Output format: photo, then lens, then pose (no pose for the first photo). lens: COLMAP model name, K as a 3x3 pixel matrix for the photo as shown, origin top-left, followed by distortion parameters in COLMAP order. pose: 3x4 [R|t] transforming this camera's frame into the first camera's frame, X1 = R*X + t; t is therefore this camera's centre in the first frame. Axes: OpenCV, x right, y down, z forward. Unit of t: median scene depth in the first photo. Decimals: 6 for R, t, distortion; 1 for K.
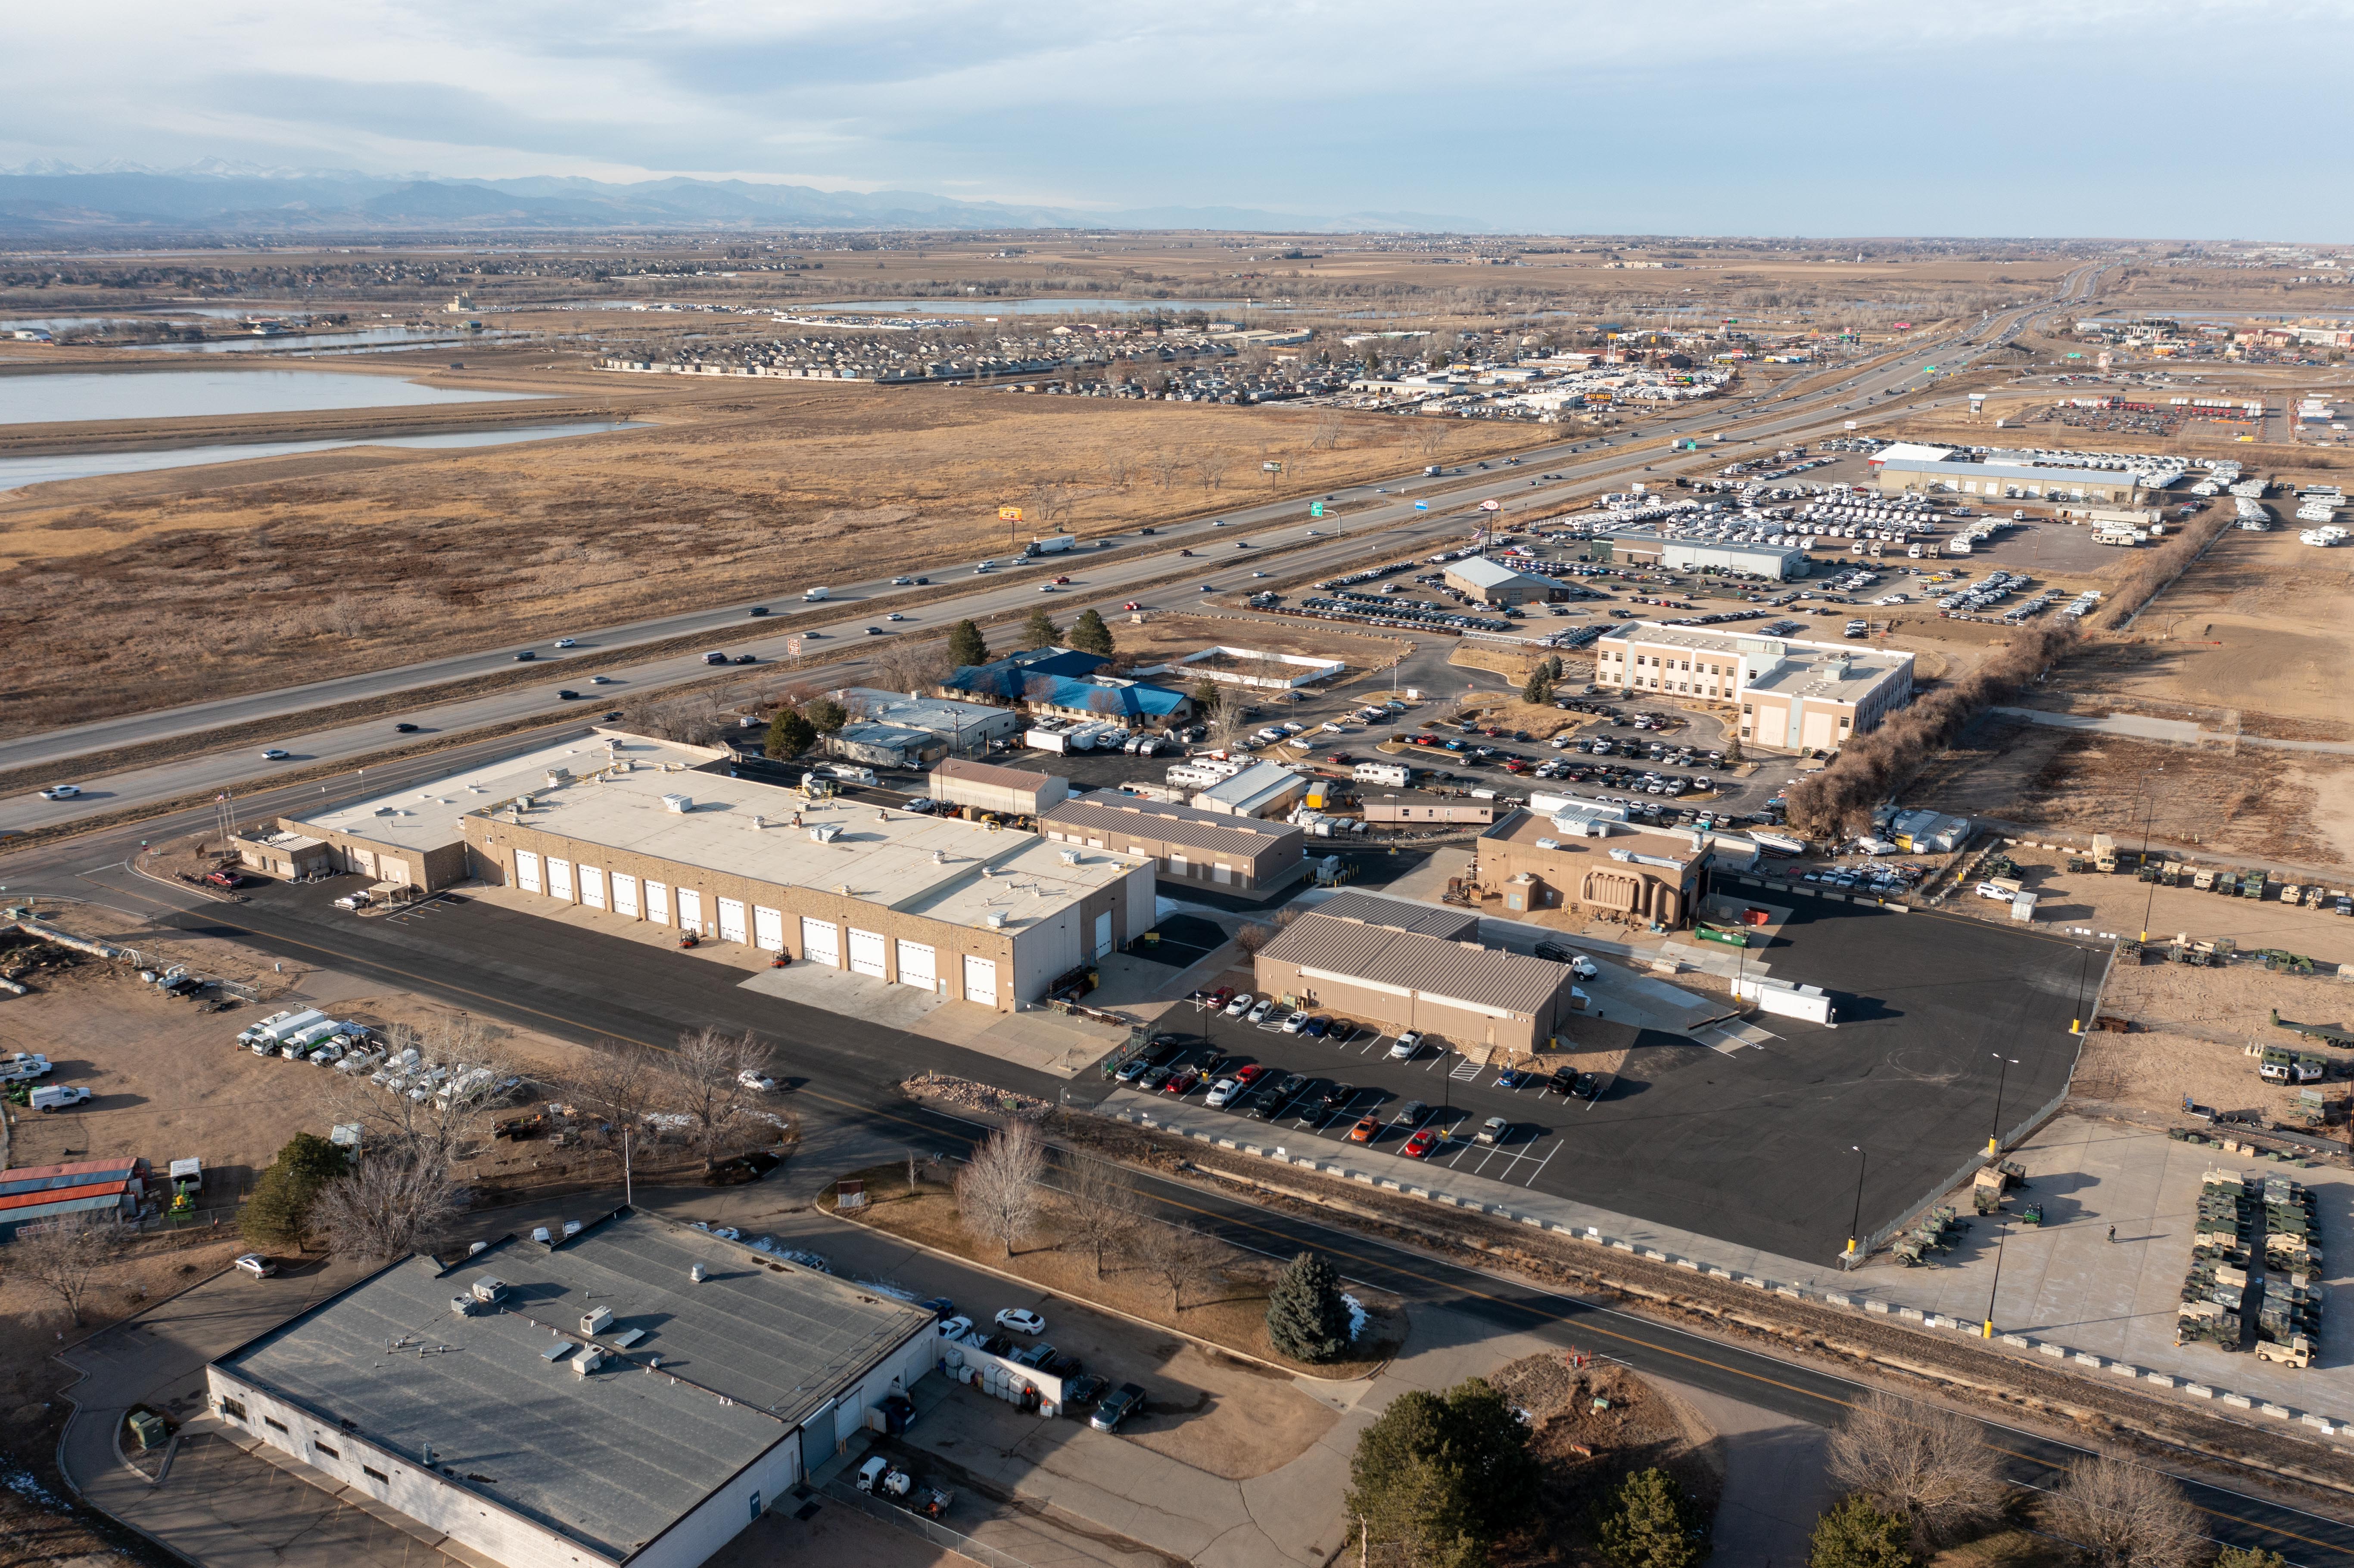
lens RADIAL K [[1863.3, 0, 1176.5], [0, 1863.3, 786.2], [0, 0, 1]] dist [-0.017709, -0.001380]
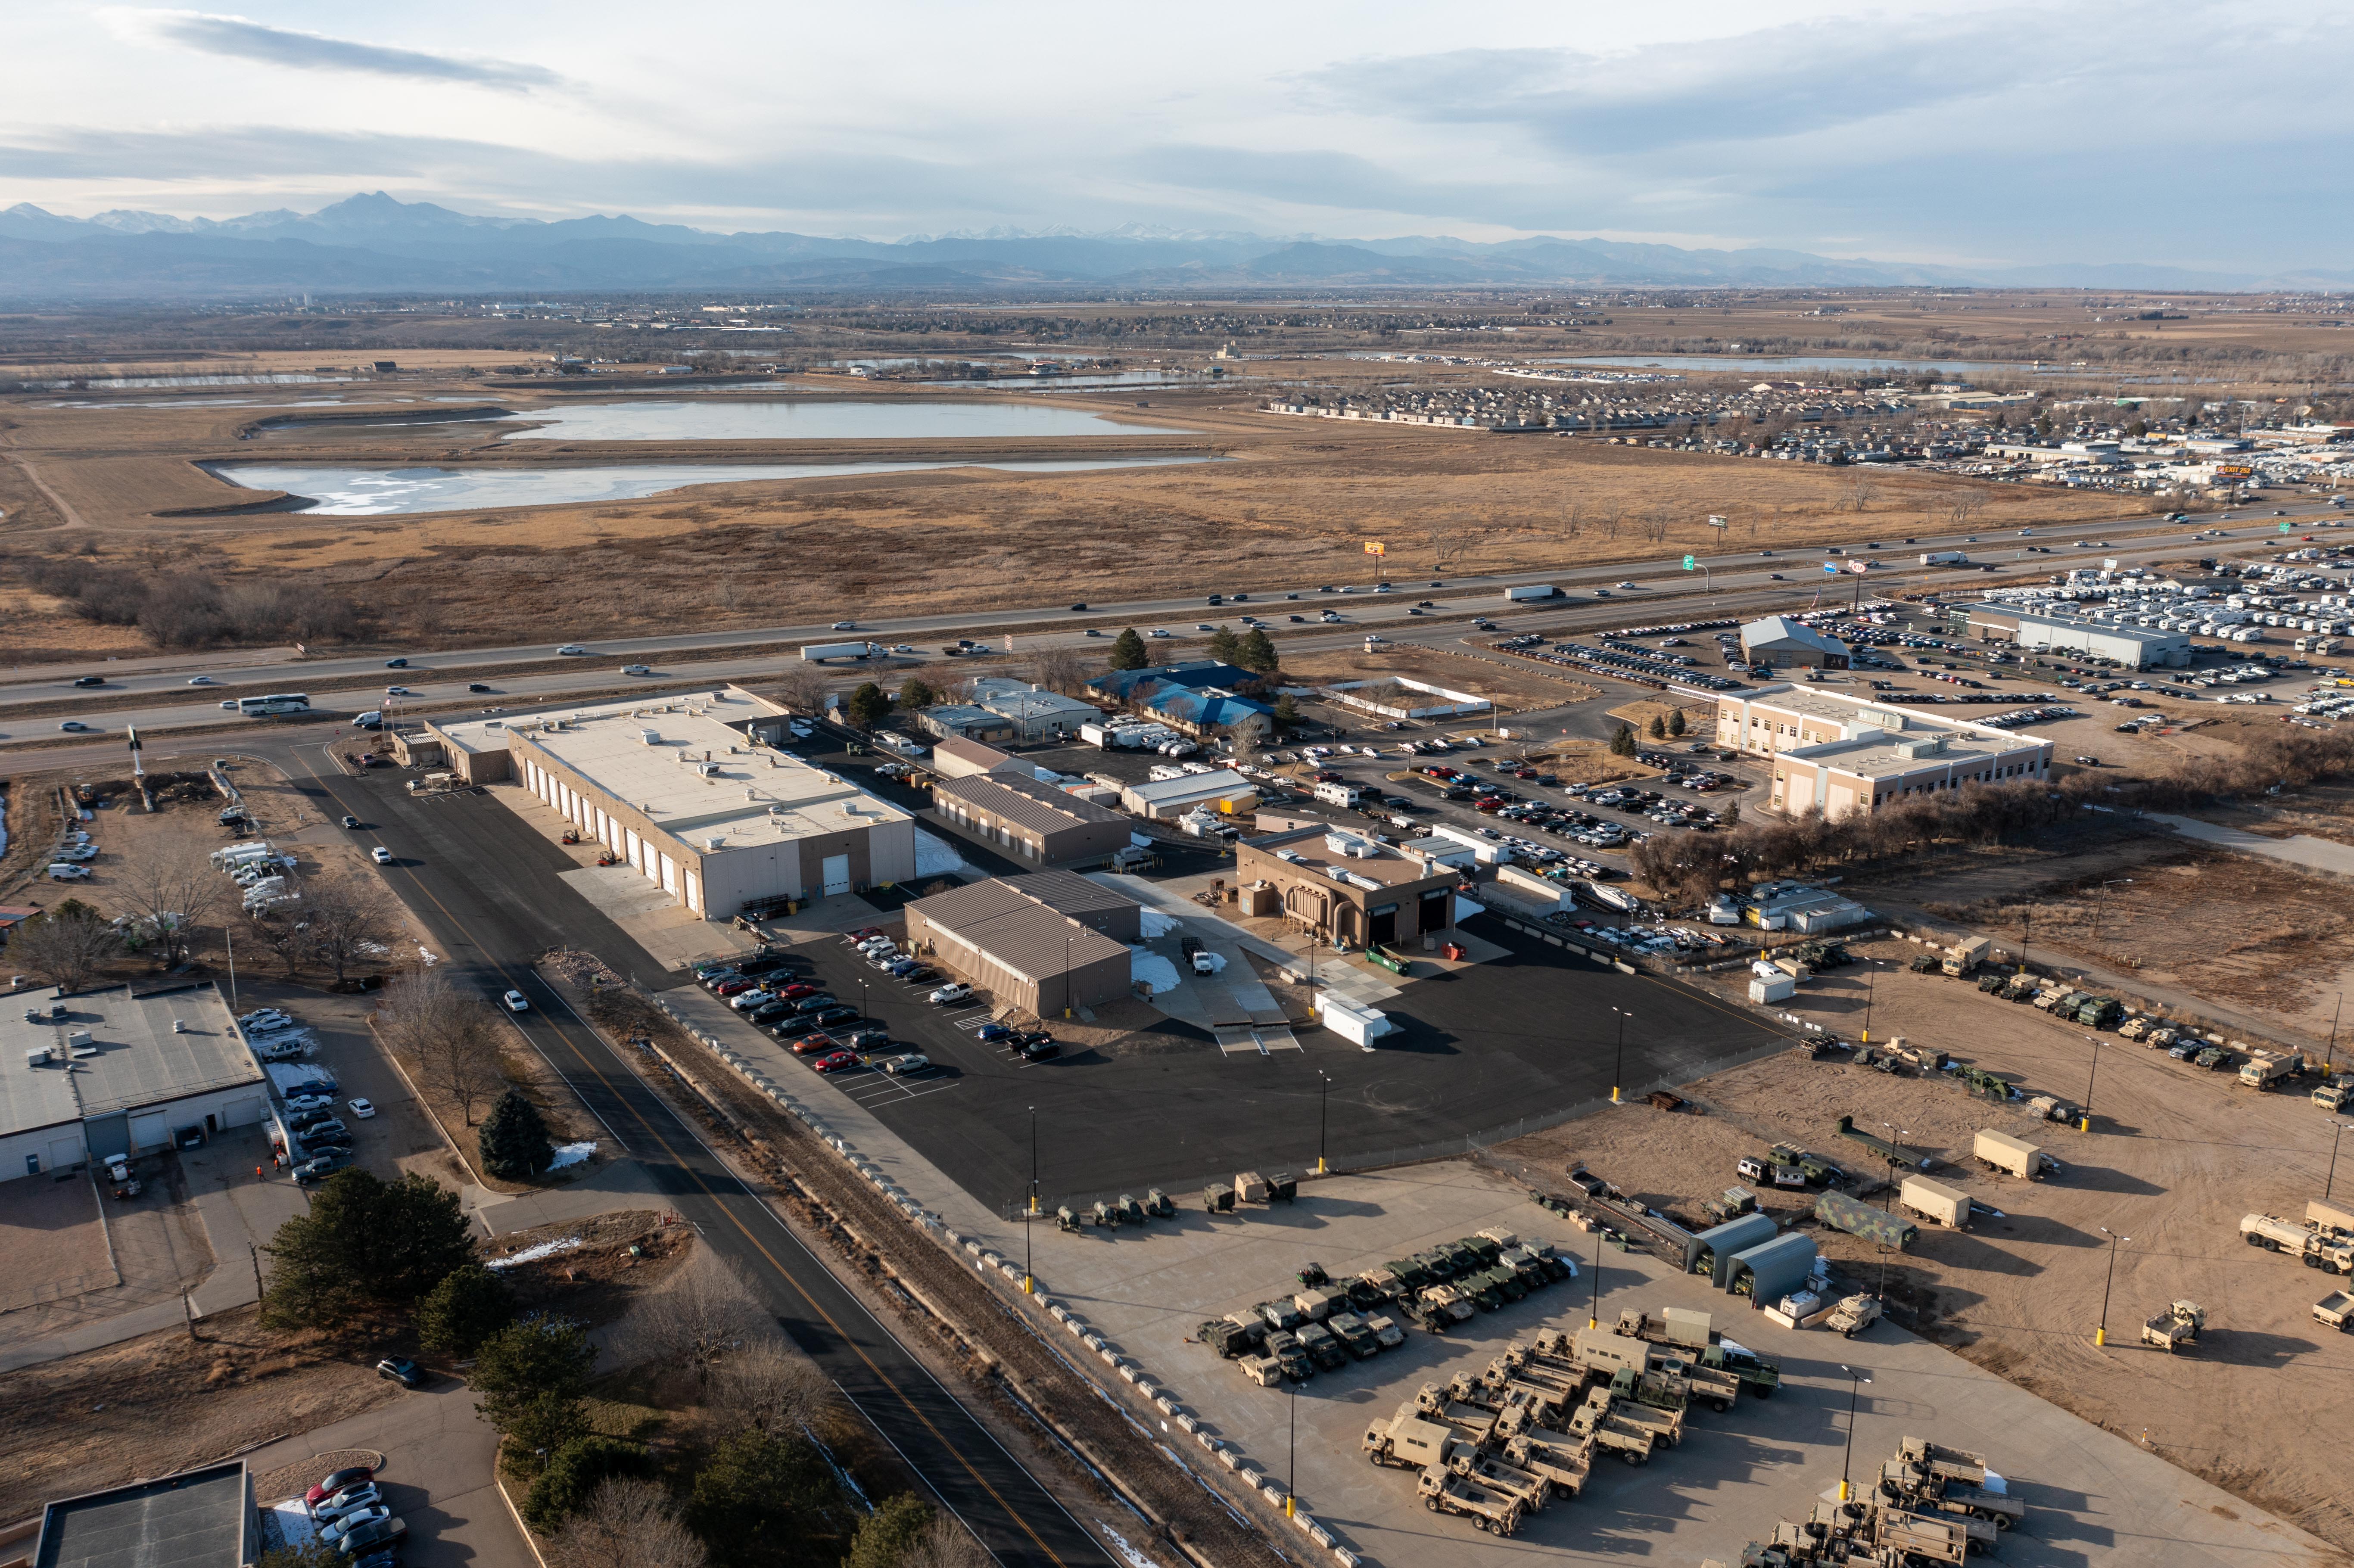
lens RADIAL K [[1863.3, 0, 1172.5], [0, 1863.3, 786.6], [0, 0, 1]] dist [-0.017709, -0.001380]
pose [[0.904043, 0.108455, -0.413454, 0.532753], [-0.120290, 0.992735, -0.002613, 0.003460], [0.410167, 0.052097, 0.910521, 0.034570]]
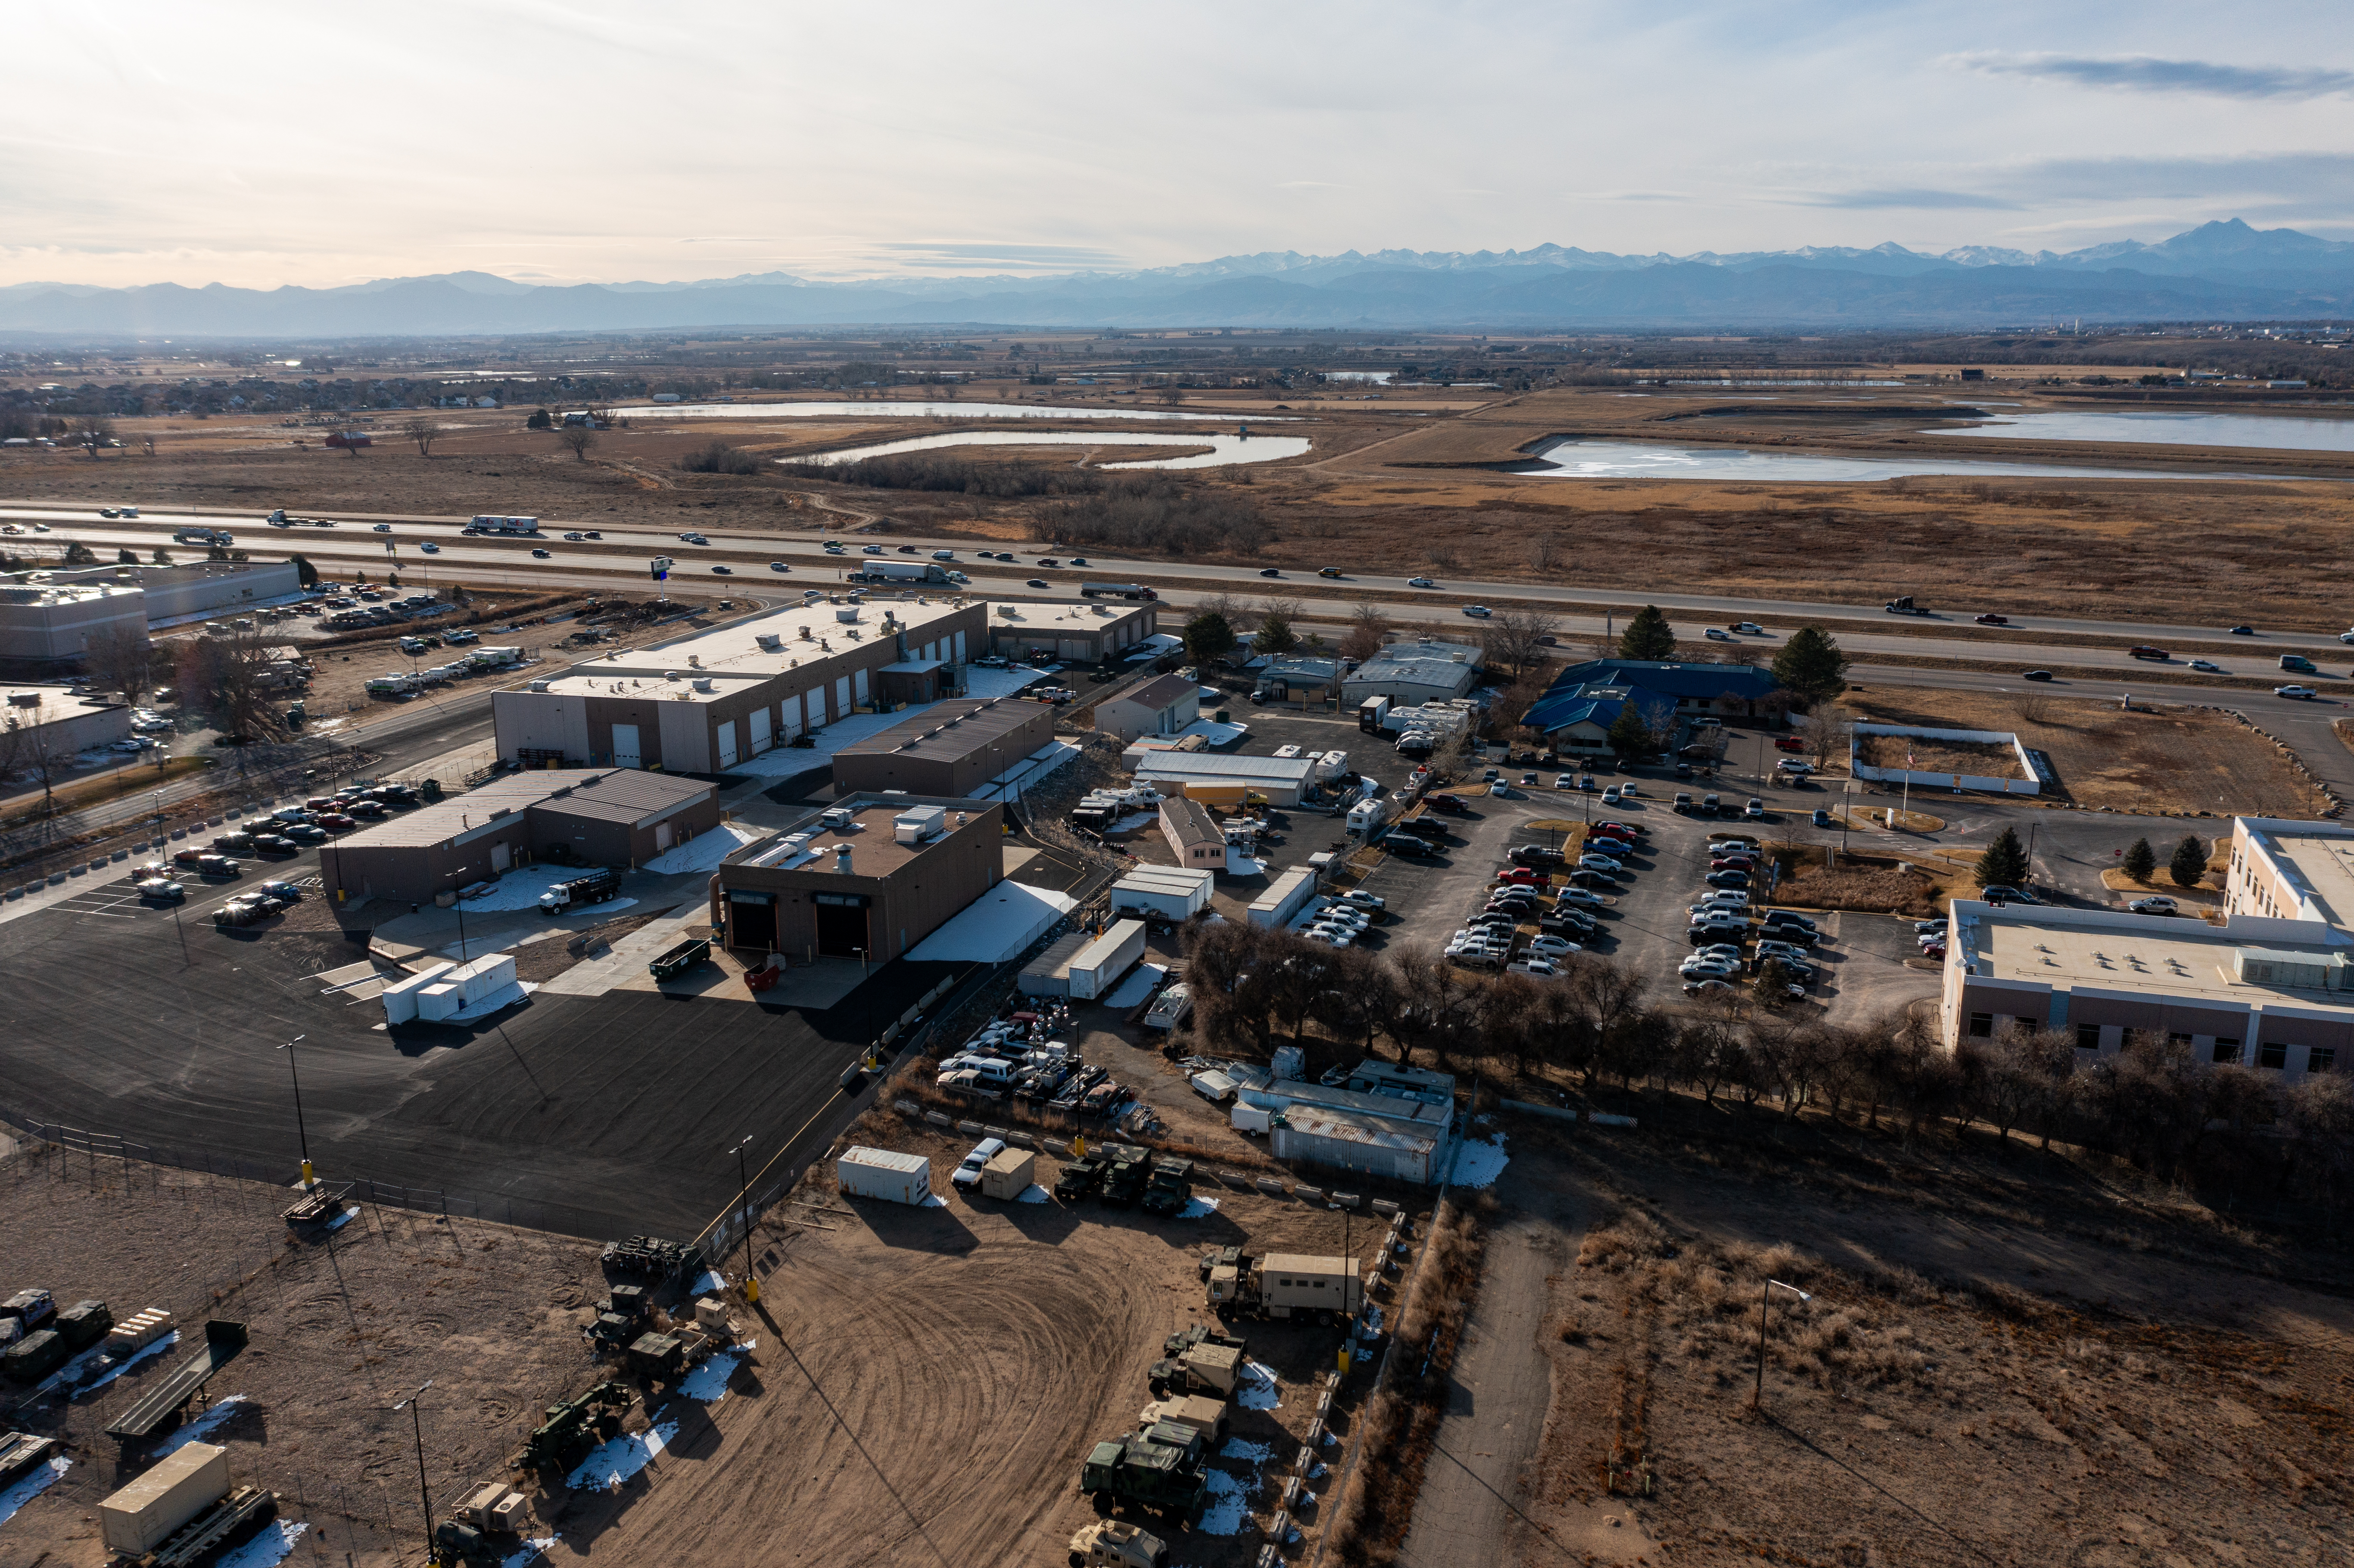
lens RADIAL K [[1863.3, 0, 1178.5], [0, 1863.3, 773.3], [0, 0, 1]] dist [-0.017709, -0.001380]
pose [[0.232290, 0.222546, -0.946844, 0.887722], [-0.270434, 0.949865, 0.156911, -0.132816], [0.934295, 0.219610, 0.280828, 0.864302]]
